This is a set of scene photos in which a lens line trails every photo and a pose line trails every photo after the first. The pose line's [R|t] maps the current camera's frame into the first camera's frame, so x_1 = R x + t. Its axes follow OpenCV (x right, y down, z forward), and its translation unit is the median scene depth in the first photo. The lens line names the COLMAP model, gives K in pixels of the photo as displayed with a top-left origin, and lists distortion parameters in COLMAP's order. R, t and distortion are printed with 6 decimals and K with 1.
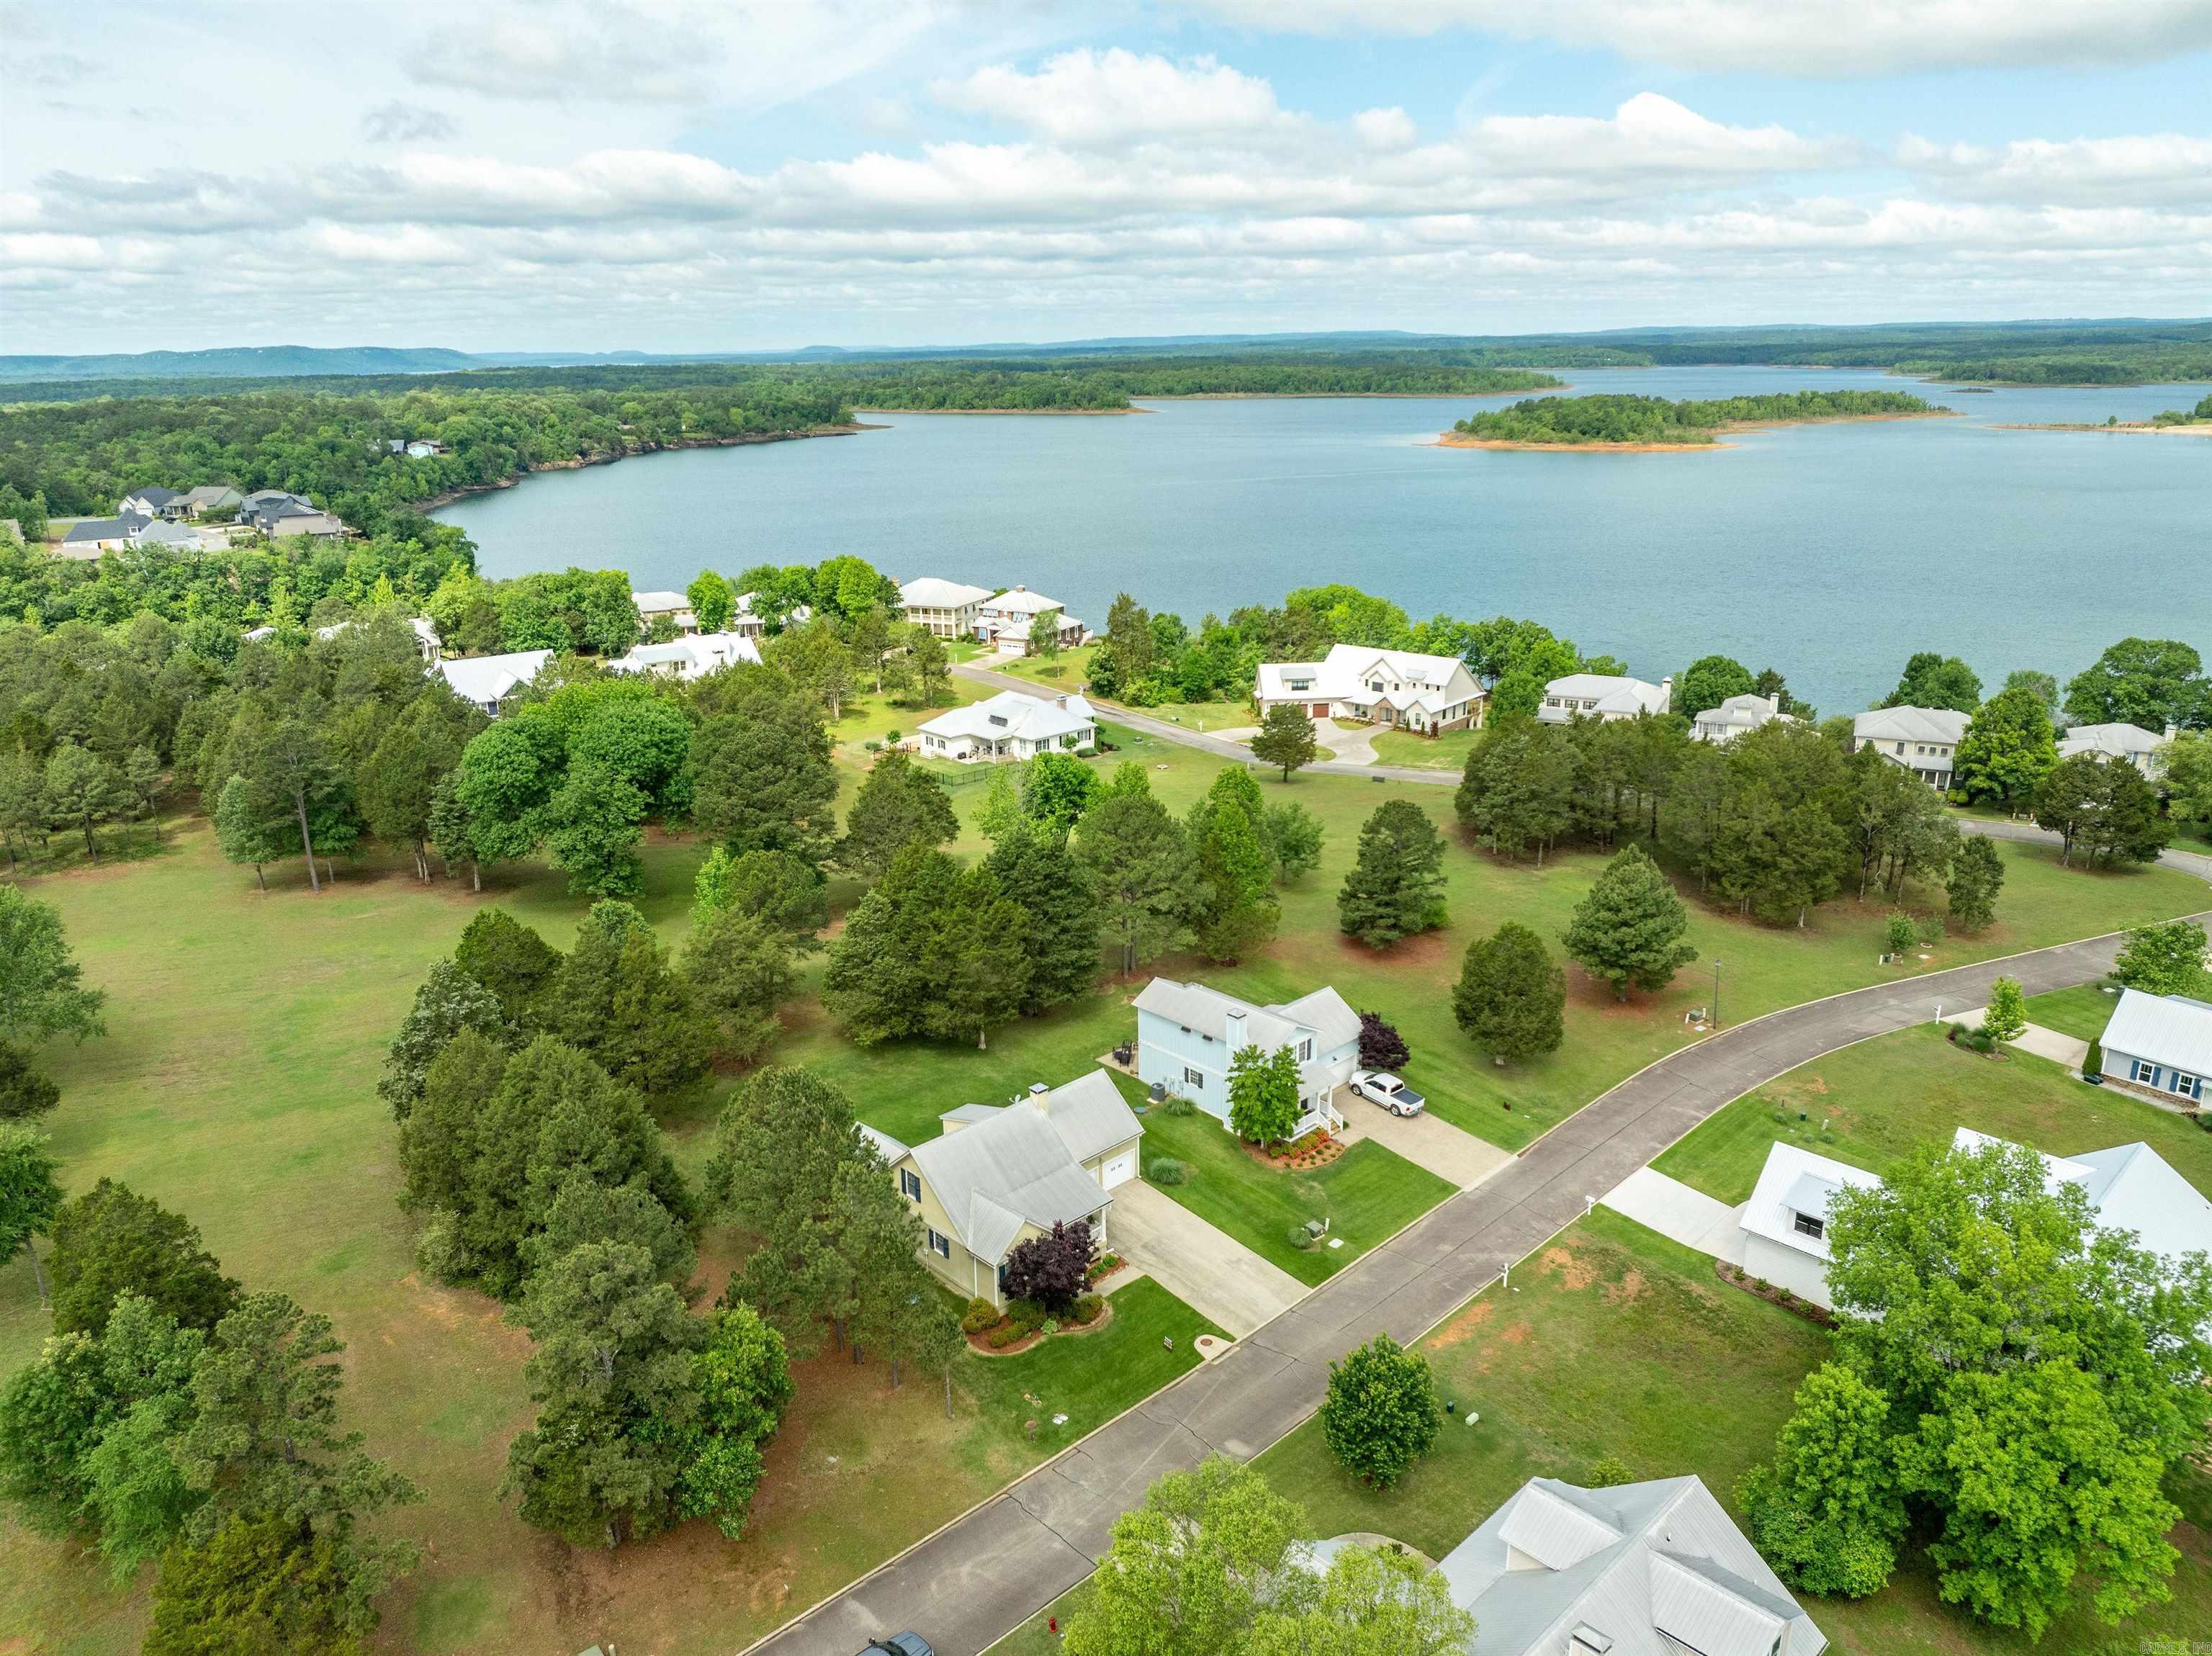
lens RADIAL K [[1514.2, 0, 1106.0], [0, 1514.2, 828.0], [0, 0, 1]] dist [-0.035008, -0.003879]
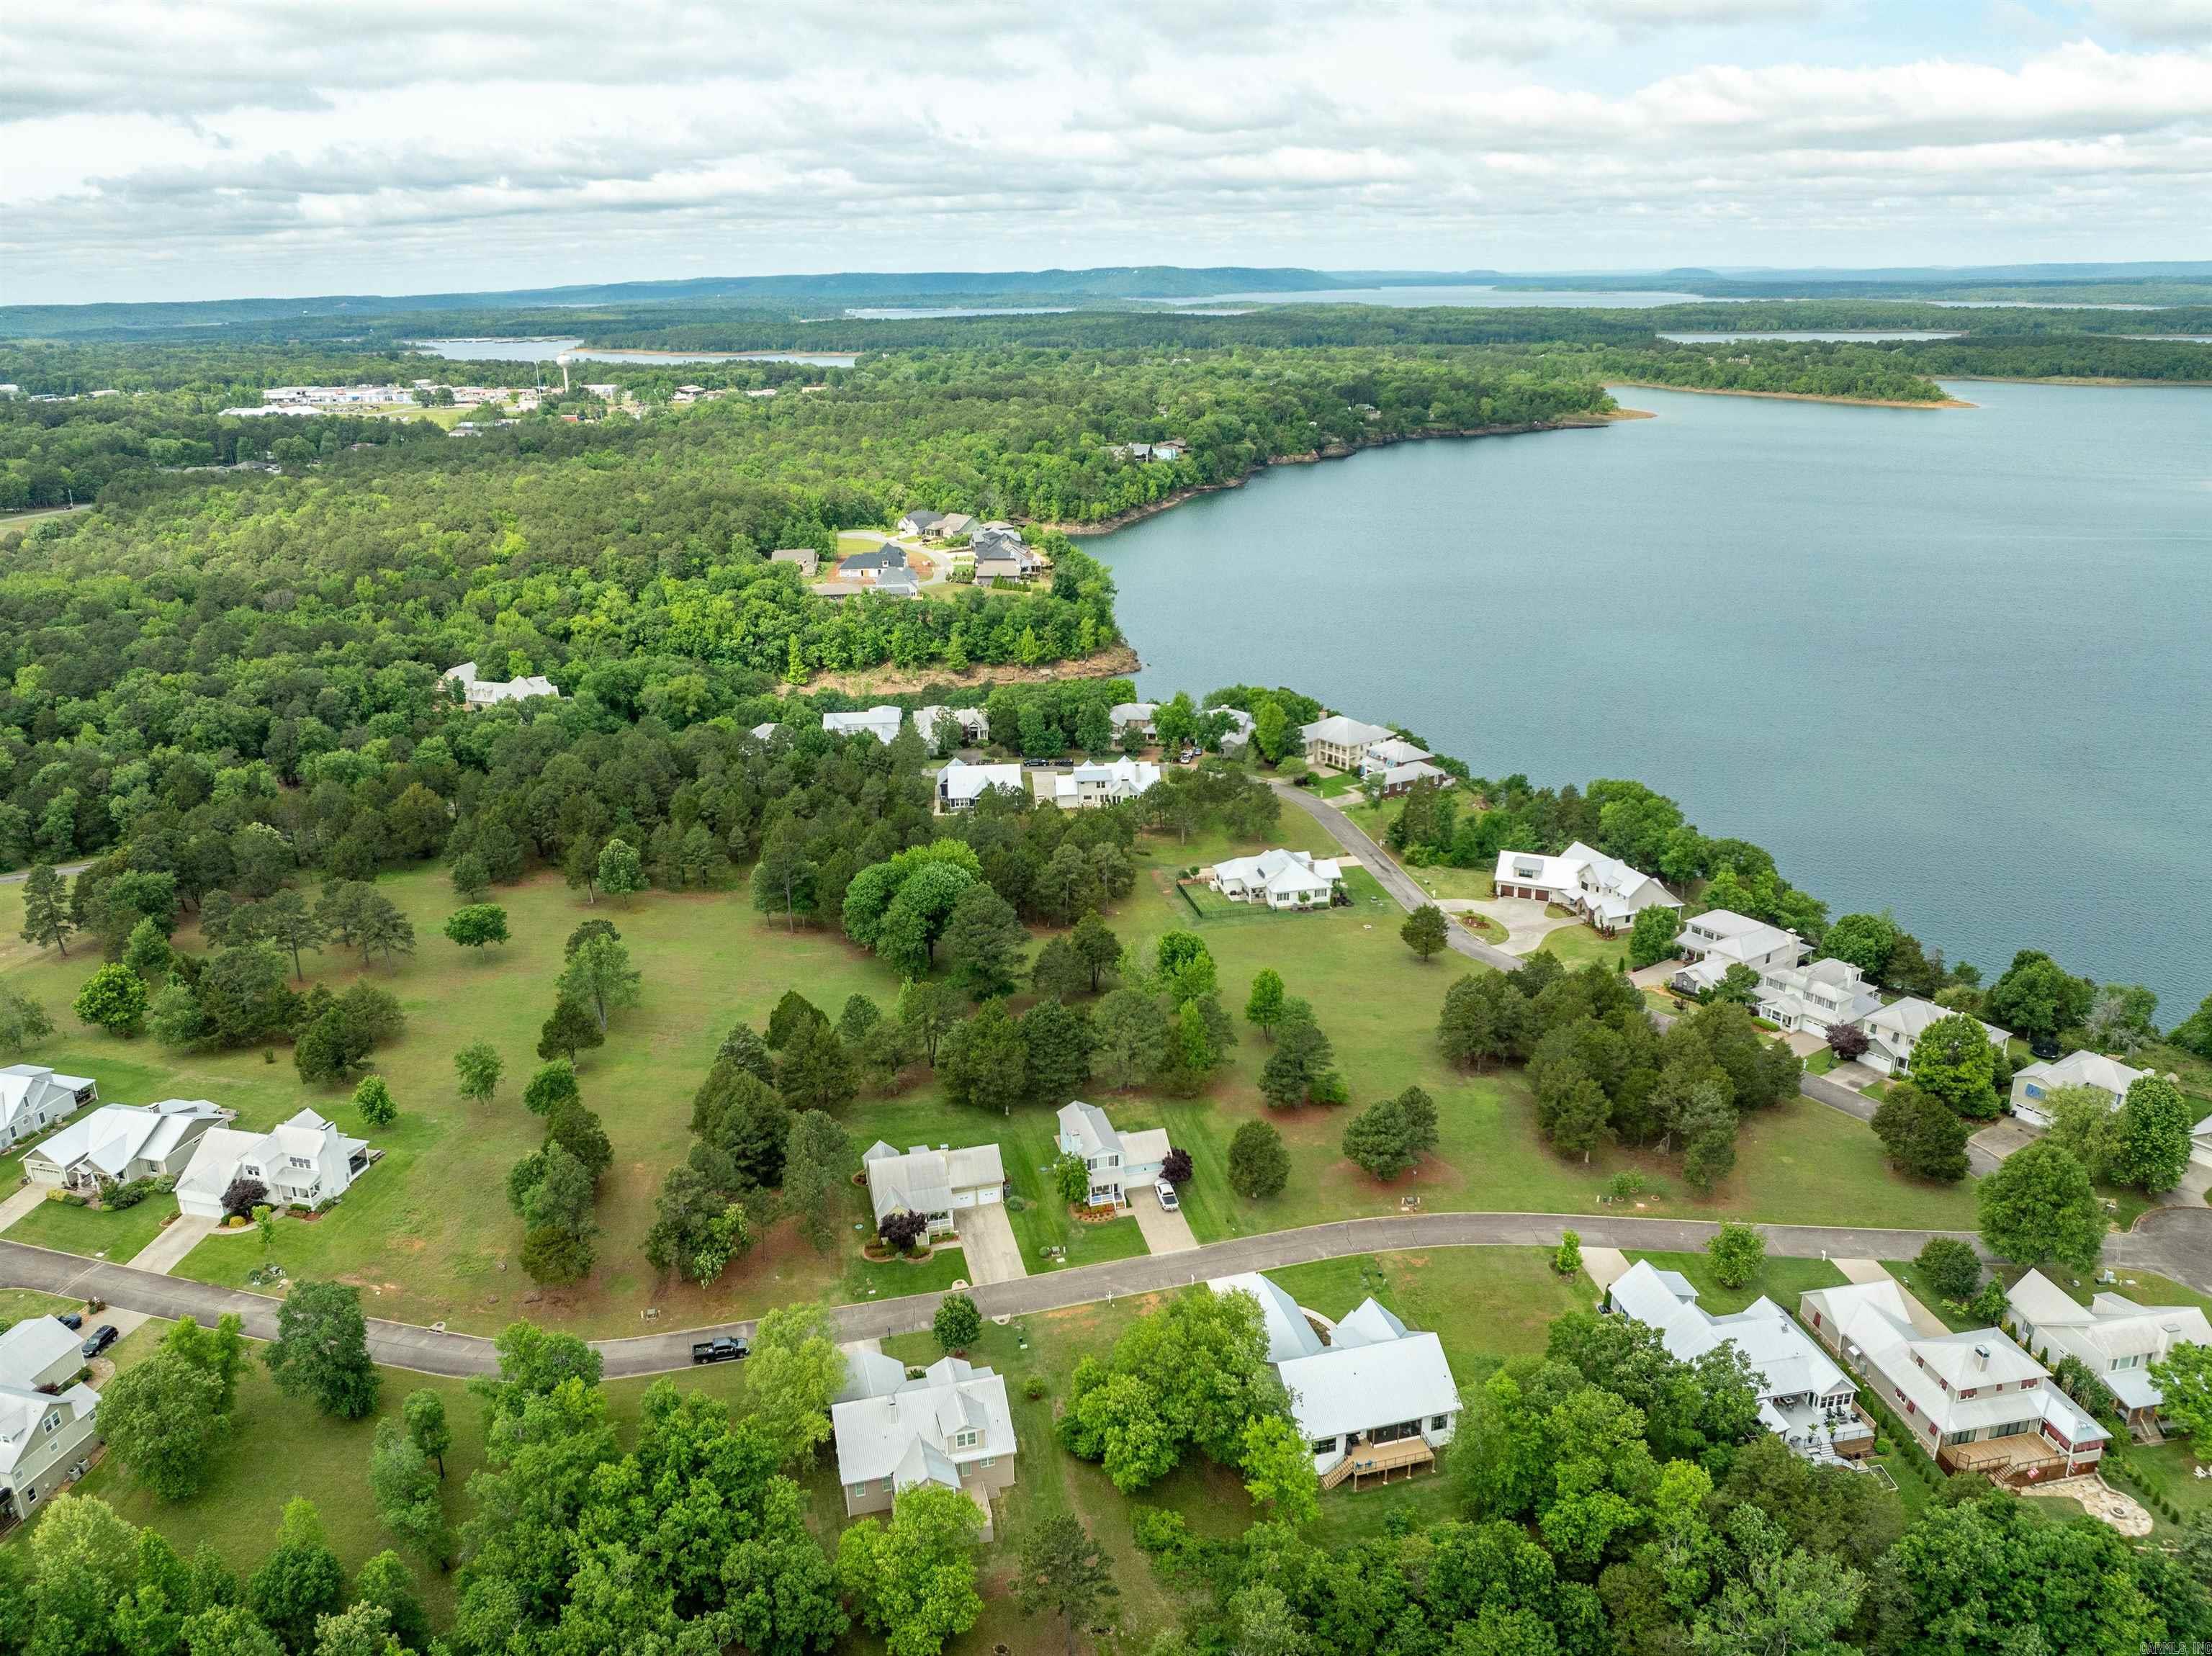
lens RADIAL K [[1514.2, 0, 1106.0], [0, 1514.2, 828.0], [0, 0, 1]] dist [-0.035008, -0.003879]
pose [[0.881600, 0.153083, -0.446483, 0.192214], [-0.143790, 0.988087, 0.054860, -0.076871], [0.449562, 0.015835, 0.893109, -0.143530]]
